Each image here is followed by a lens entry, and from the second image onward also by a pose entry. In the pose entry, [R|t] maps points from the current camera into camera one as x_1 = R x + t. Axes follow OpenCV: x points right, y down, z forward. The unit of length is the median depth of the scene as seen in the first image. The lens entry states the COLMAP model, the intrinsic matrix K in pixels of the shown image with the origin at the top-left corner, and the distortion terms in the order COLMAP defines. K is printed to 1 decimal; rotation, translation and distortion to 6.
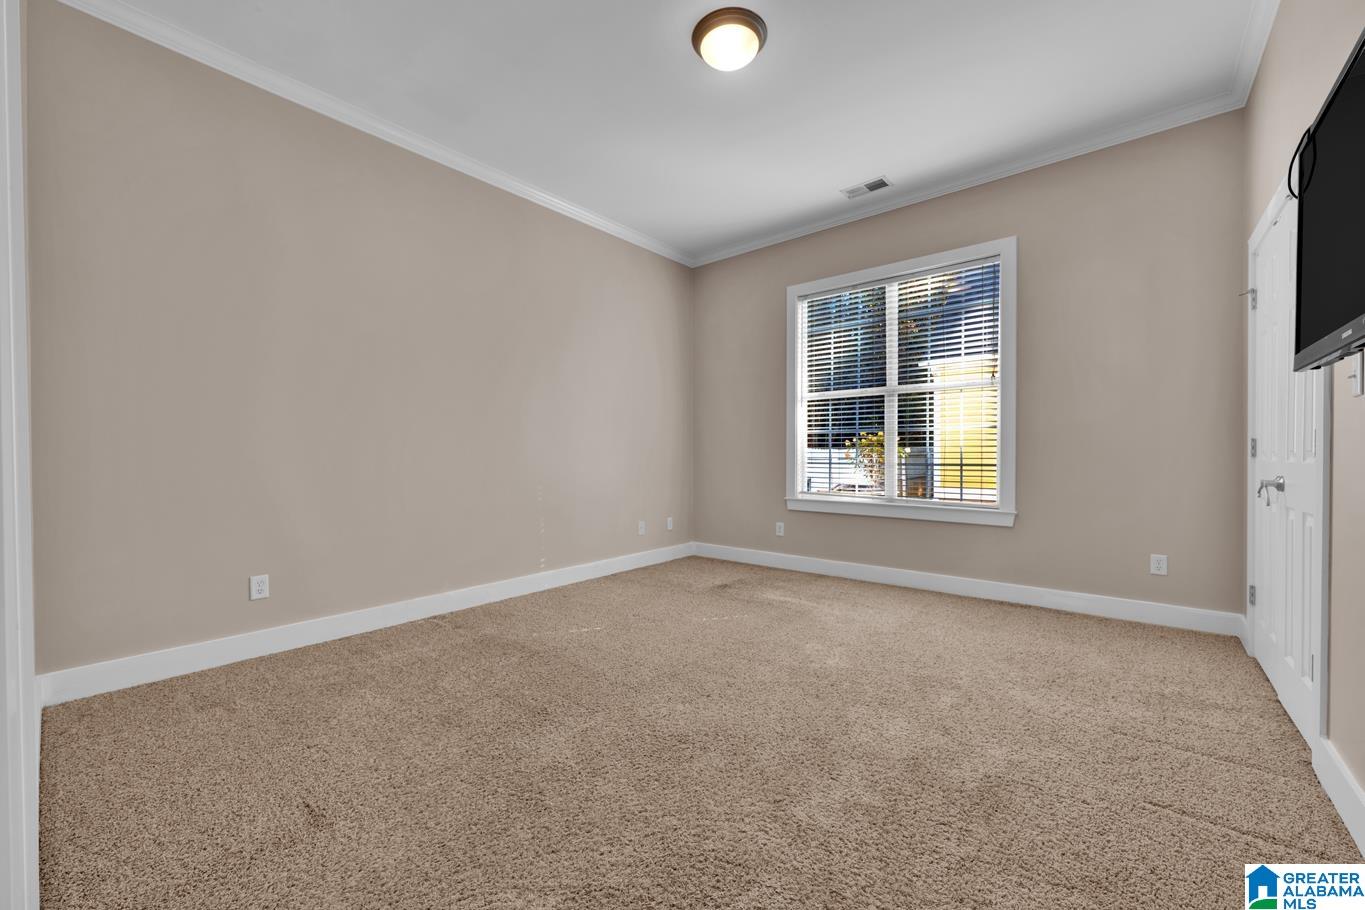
lens RADIAL K [[538.4, 0, 680.5], [0, 538.4, 456.4], [0, 0, 1]] dist [0.000141, 0.000155]
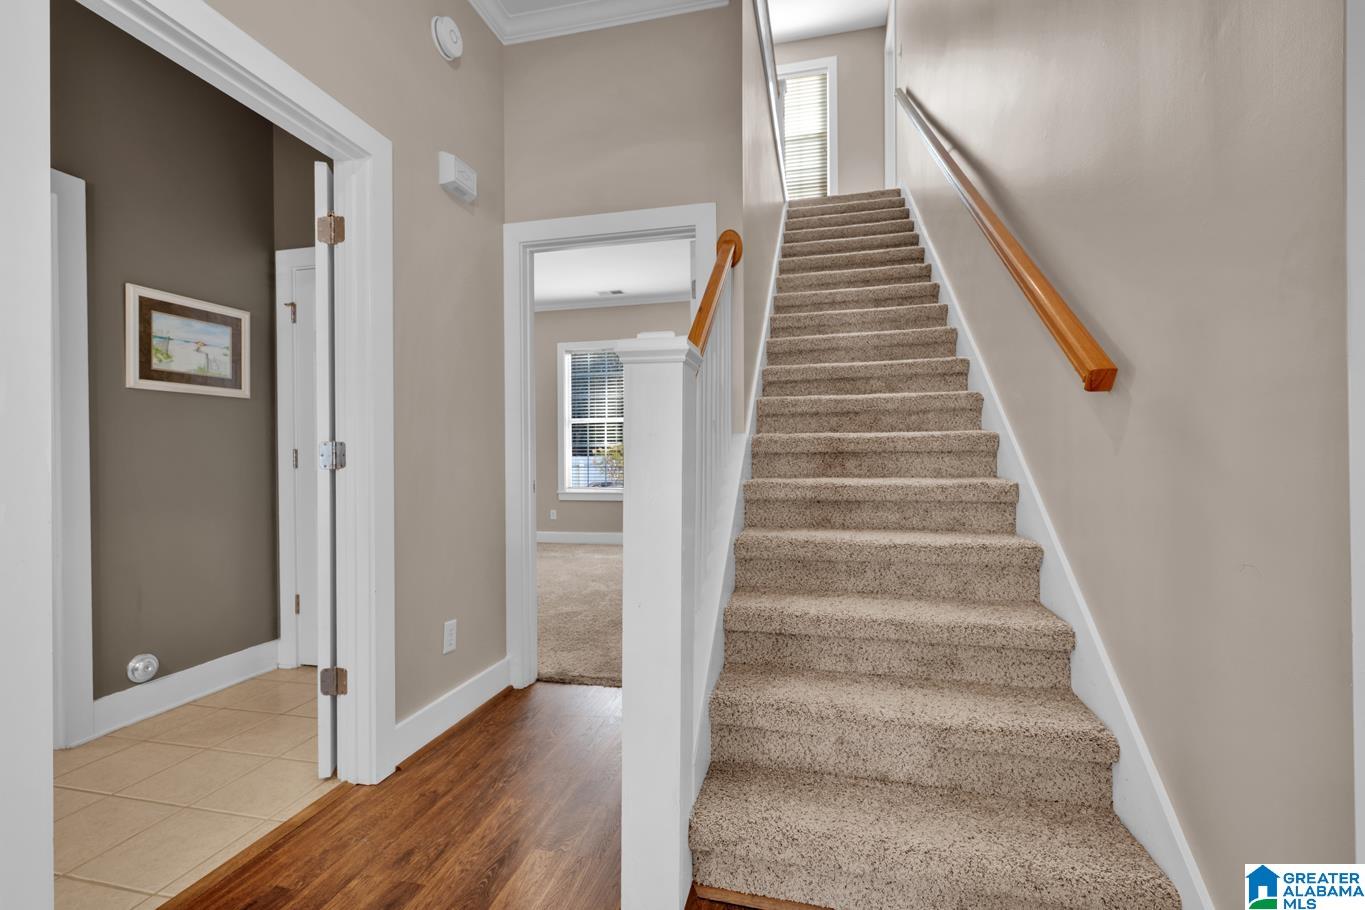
lens RADIAL K [[613.9, 0, 680.7], [0, 613.9, 458.4], [0, 0, 1]] dist [0.000322, 0.000004]
pose [[0.898666, -0.005599, 0.438598, -0.220340], [0.010519, 0.999906, -0.008790, 0.006262], [-0.438508, 0.012513, 0.898640, -0.588200]]
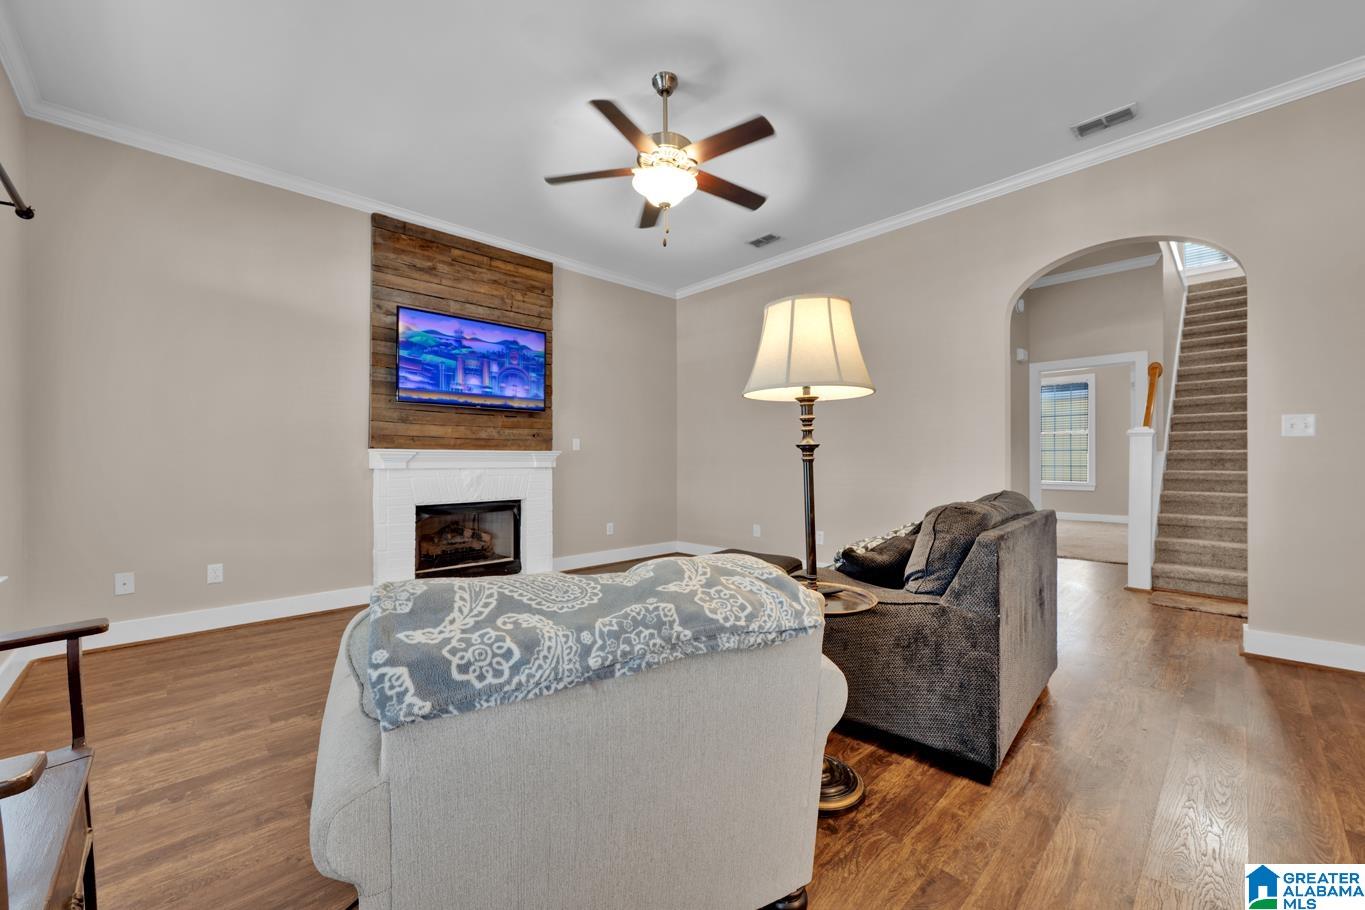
lens RADIAL K [[538.4, 0, 668.8], [0, 538.4, 463.1], [0, 0, 1]] dist [0.000141, 0.000155]
pose [[0.991338, -0.003822, -0.131283, -1.691491], [0.003371, 0.999988, -0.003656, 0.003532], [0.131296, 0.003182, 0.991338, -2.556580]]
